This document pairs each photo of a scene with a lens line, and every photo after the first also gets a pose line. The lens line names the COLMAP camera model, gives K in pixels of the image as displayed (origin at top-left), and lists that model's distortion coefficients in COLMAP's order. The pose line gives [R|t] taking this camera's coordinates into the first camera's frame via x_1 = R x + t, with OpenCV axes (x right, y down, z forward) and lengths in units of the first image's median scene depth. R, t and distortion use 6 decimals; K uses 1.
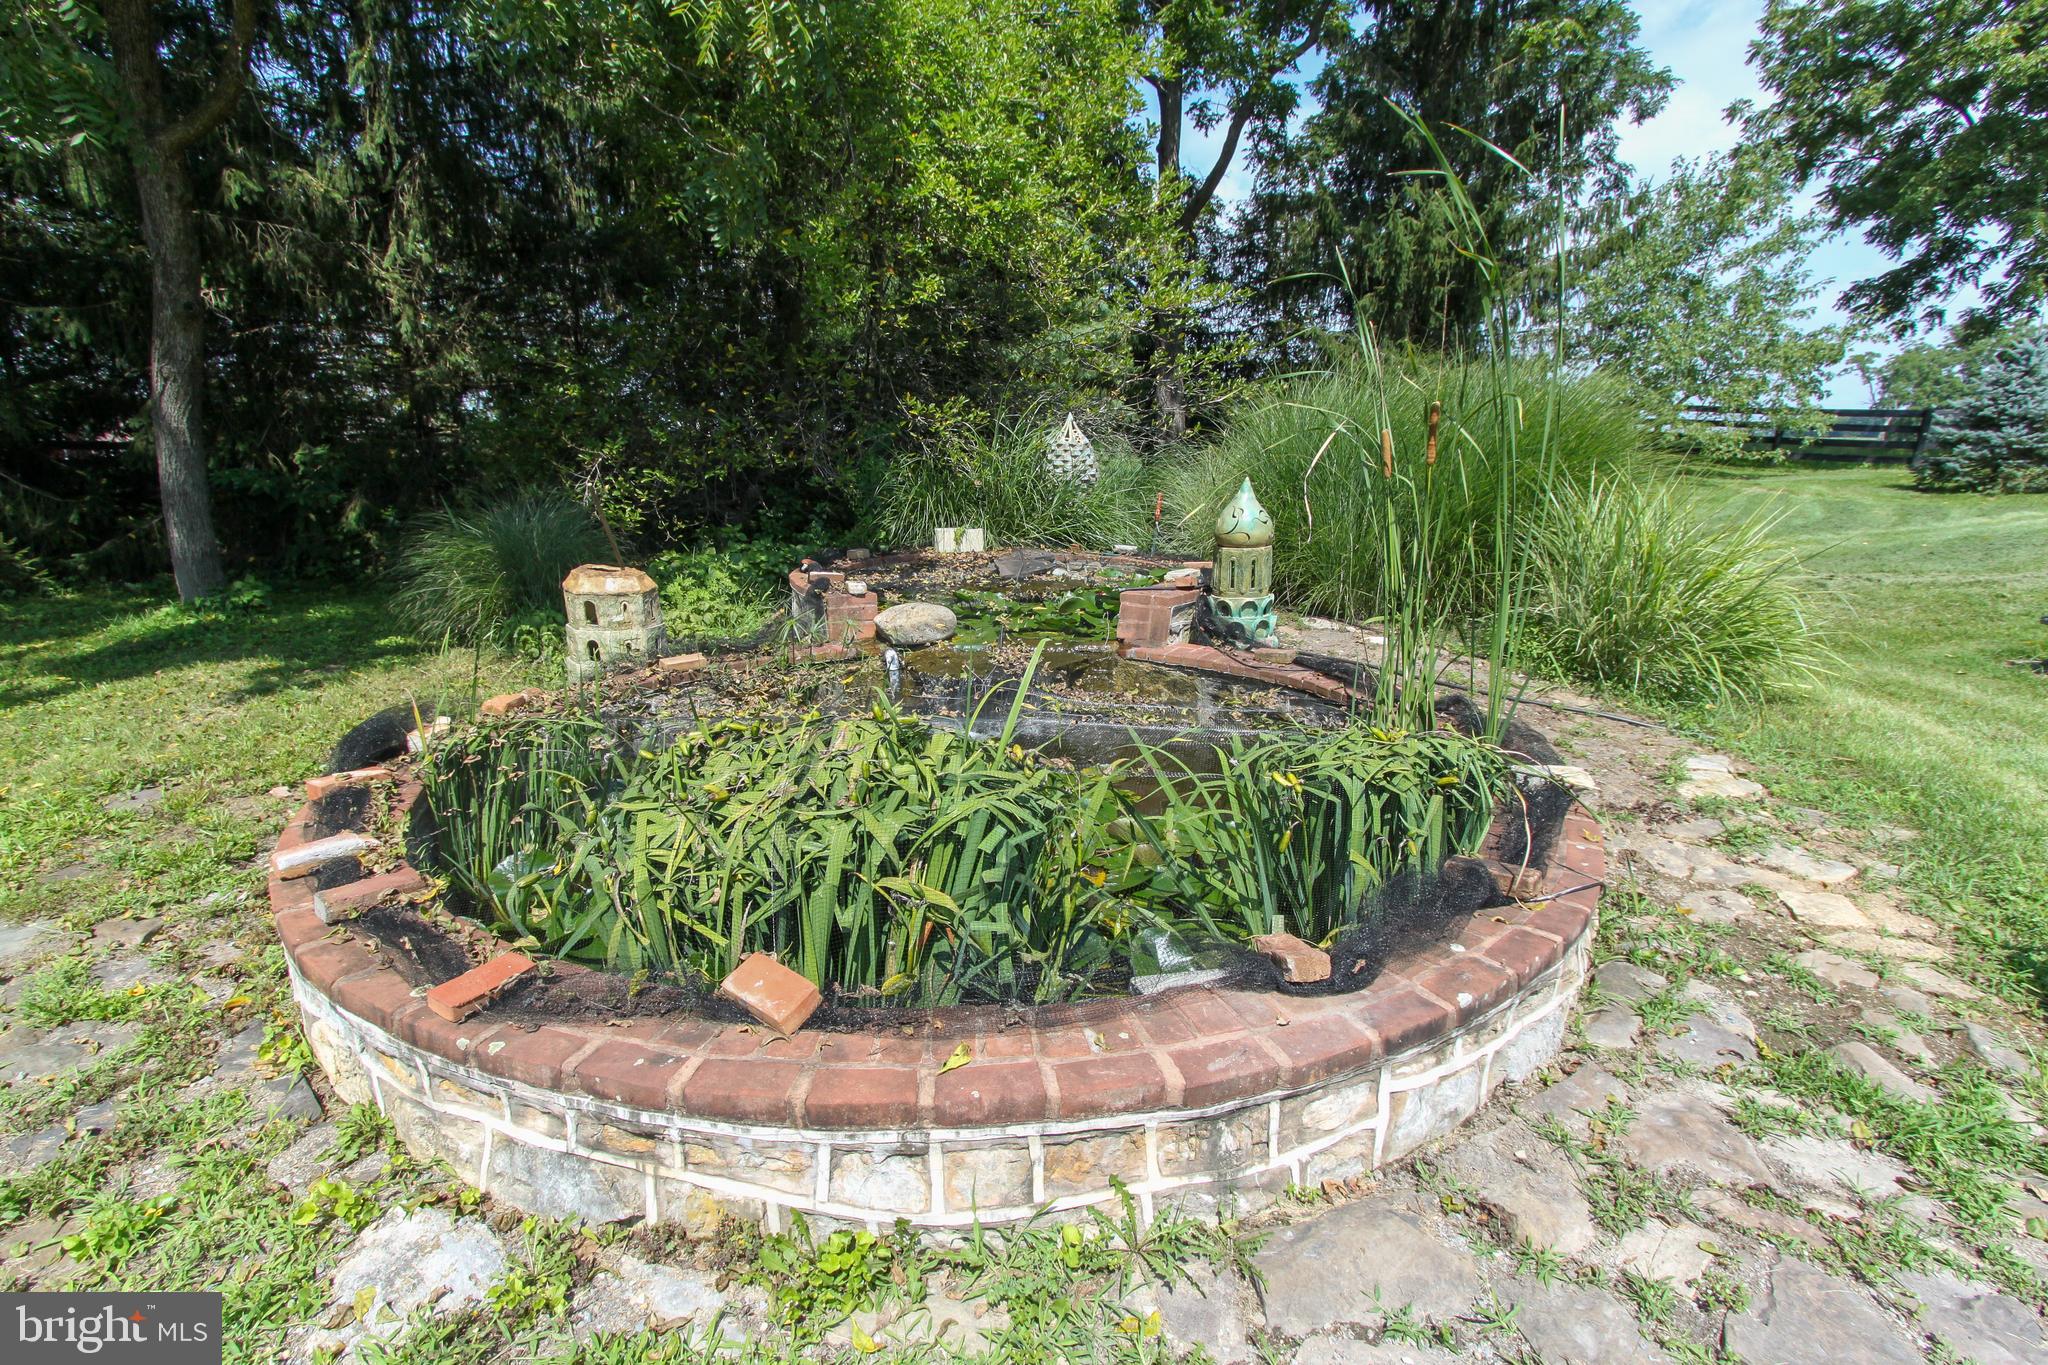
lens RADIAL K [[929.9, 0, 1012.7], [0, 929.9, 688.4], [0, 0, 1]] dist [-0.002633, 0.004293]
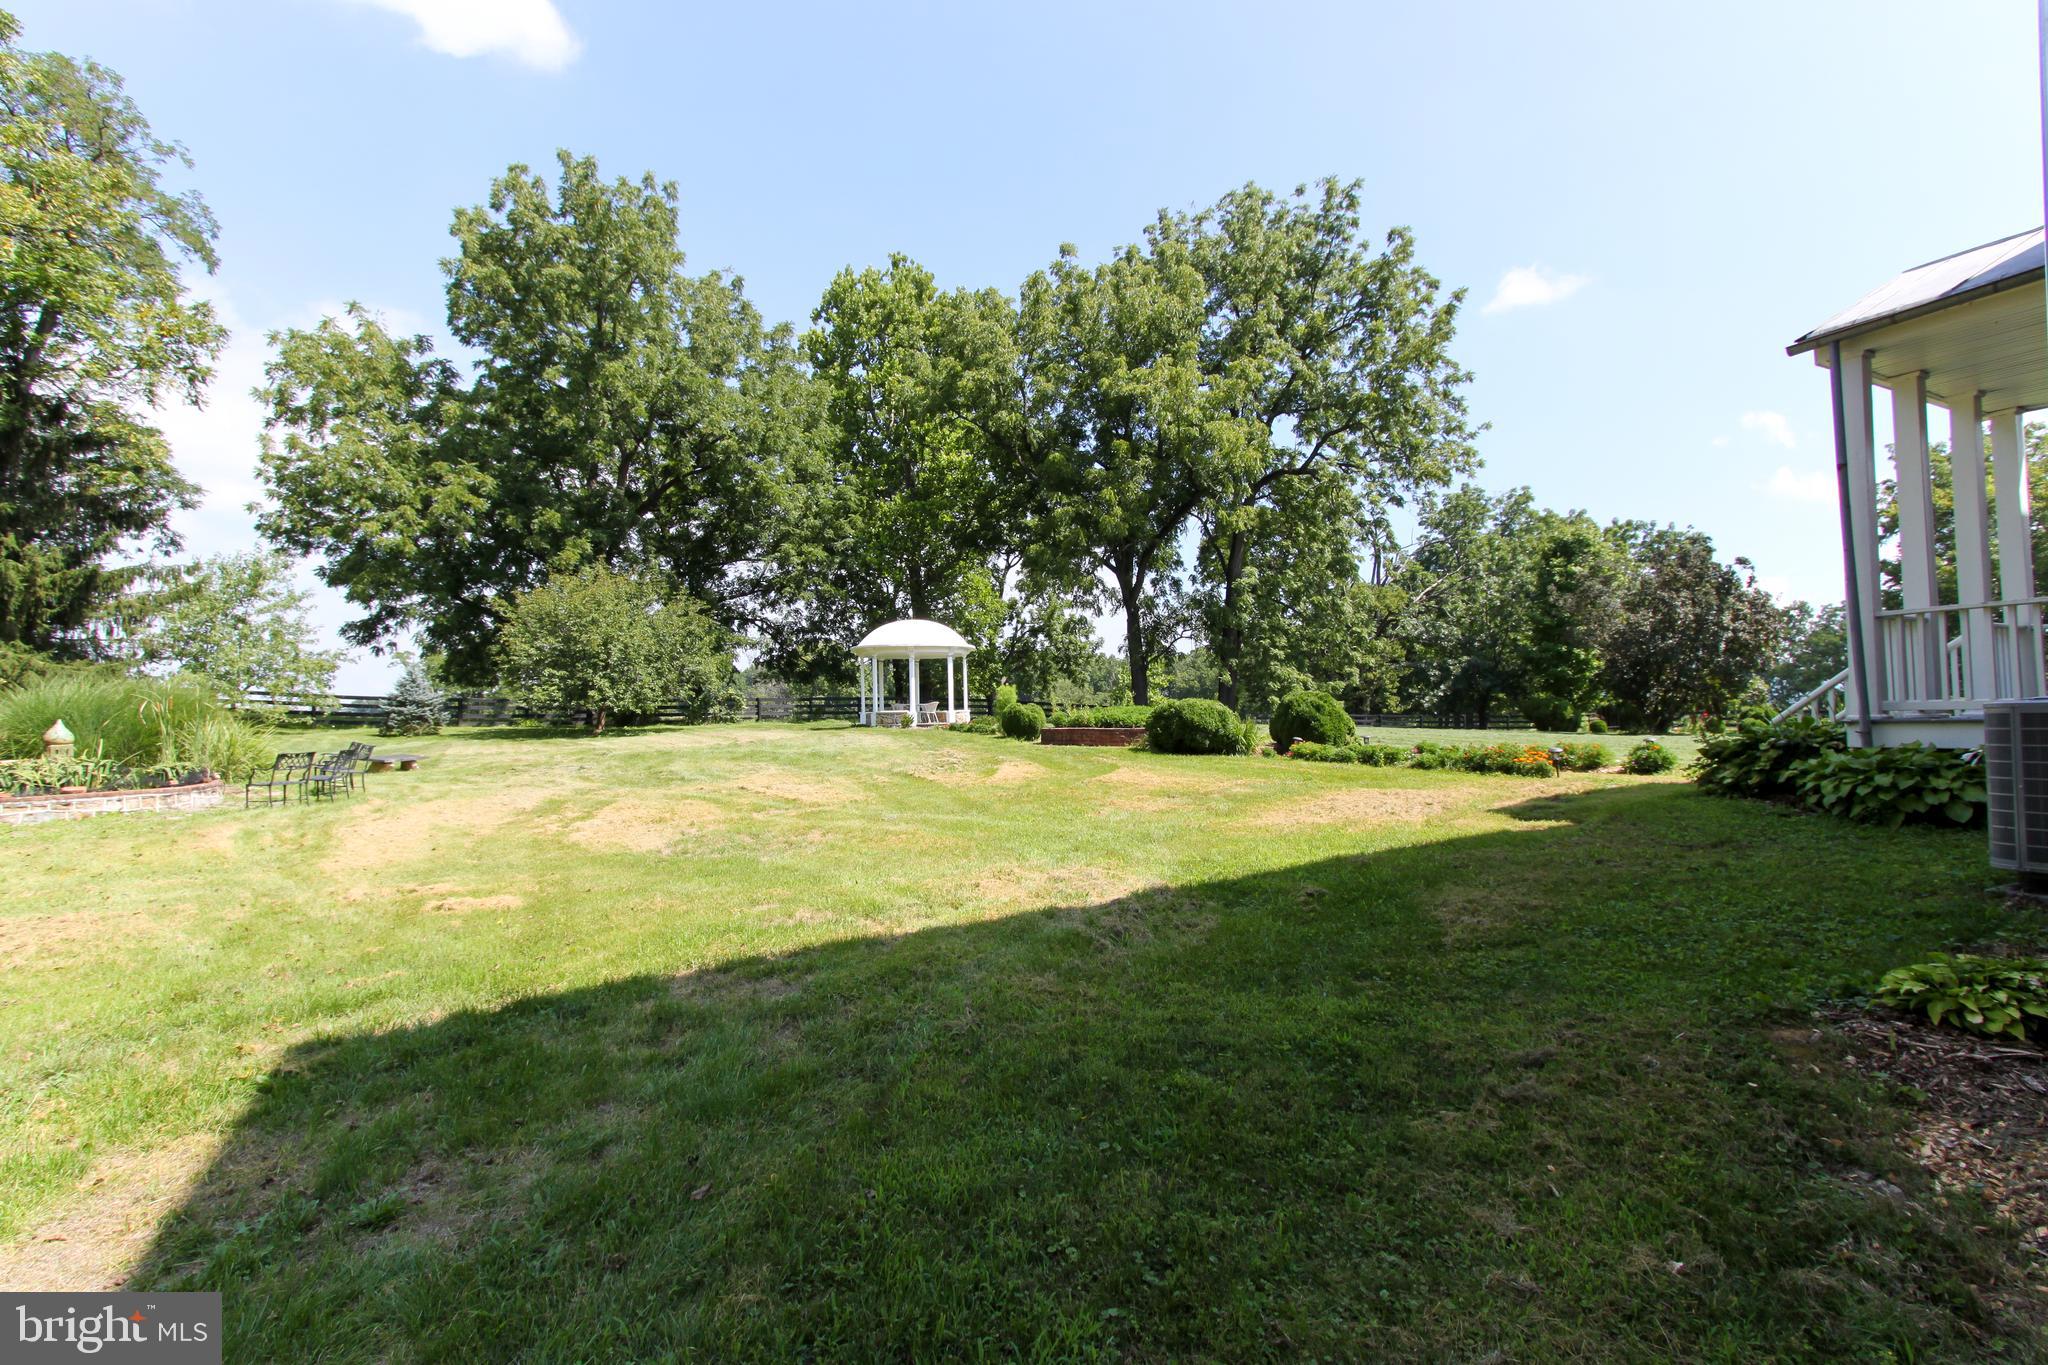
lens RADIAL K [[929.9, 0, 1012.7], [0, 929.9, 688.4], [0, 0, 1]] dist [-0.002633, 0.004293]
pose [[0.284671, 0.022508, 0.958361, -0.425157], [0.254077, 0.962199, -0.098069, 0.176943], [-0.924341, 0.271415, 0.268191, -0.630521]]
